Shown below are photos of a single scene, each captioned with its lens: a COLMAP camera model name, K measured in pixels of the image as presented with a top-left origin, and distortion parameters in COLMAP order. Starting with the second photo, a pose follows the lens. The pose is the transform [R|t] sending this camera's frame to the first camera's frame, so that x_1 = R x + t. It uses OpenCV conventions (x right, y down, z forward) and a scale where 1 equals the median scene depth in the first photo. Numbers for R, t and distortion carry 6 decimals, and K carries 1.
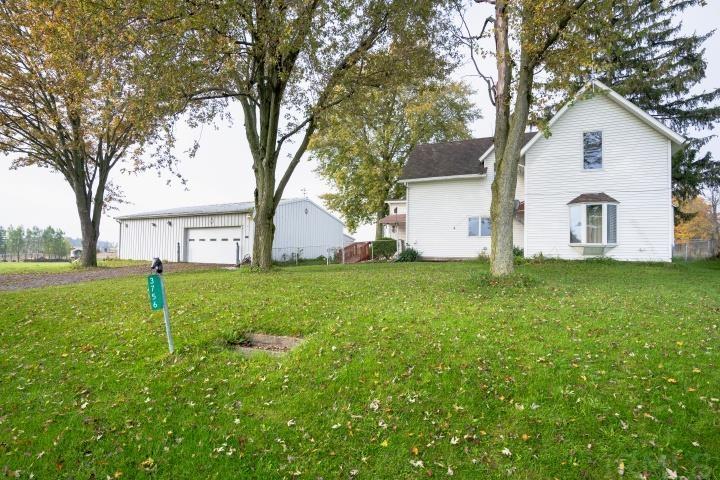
lens RADIAL K [[364.7, 0, 360.0], [0, 364.7, 240.0], [0, 0, 1]] dist [-0.025092, 0.000928]
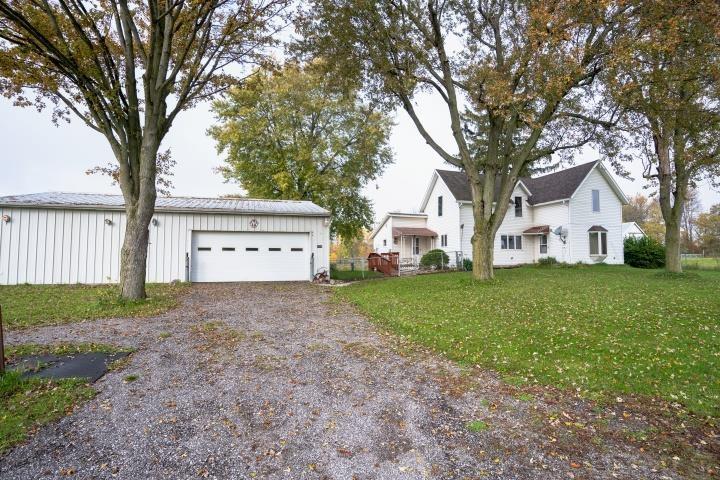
lens RADIAL K [[364.7, 0, 360.0], [0, 364.7, 240.0], [0, 0, 1]] dist [-0.025092, 0.000928]
pose [[0.702033, 0.027133, 0.711627, -0.991346], [-0.008962, 0.999531, -0.029270, 0.000396], [-0.712088, 0.014171, 0.701947, 0.416416]]
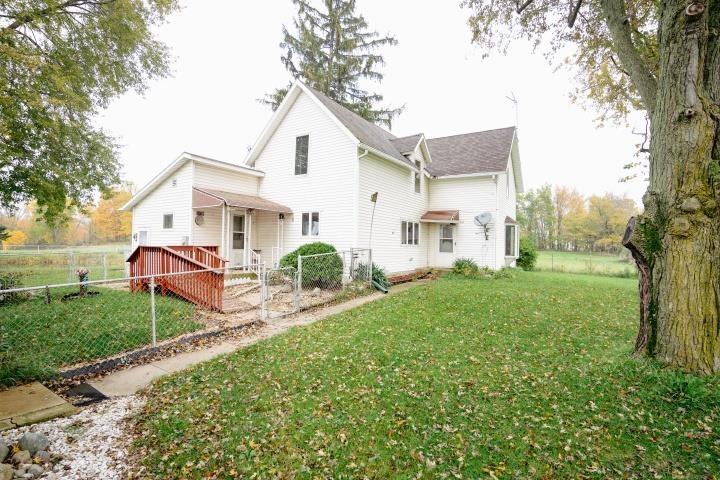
lens RADIAL K [[364.7, 0, 360.0], [0, 364.7, 240.0], [0, 0, 1]] dist [-0.025092, 0.000928]
pose [[0.092386, 0.008573, 0.995686, -0.467809], [-0.044003, 0.999021, -0.004519, -0.011668], [-0.994751, -0.043396, 0.092672, 0.995985]]
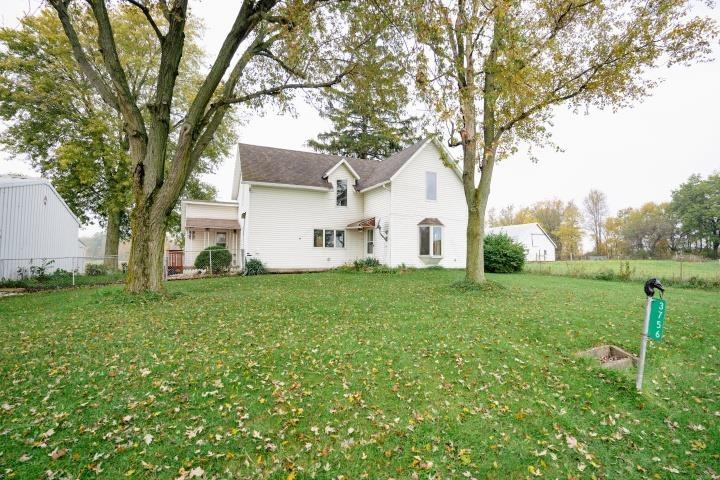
lens RADIAL K [[364.7, 0, 360.0], [0, 364.7, 240.0], [0, 0, 1]] dist [-0.025092, 0.000928]
pose [[0.605037, 0.039518, 0.795216, -0.410437], [-0.017077, 0.999182, -0.036662, 0.004198], [-0.796014, 0.008602, 0.605216, 0.267489]]
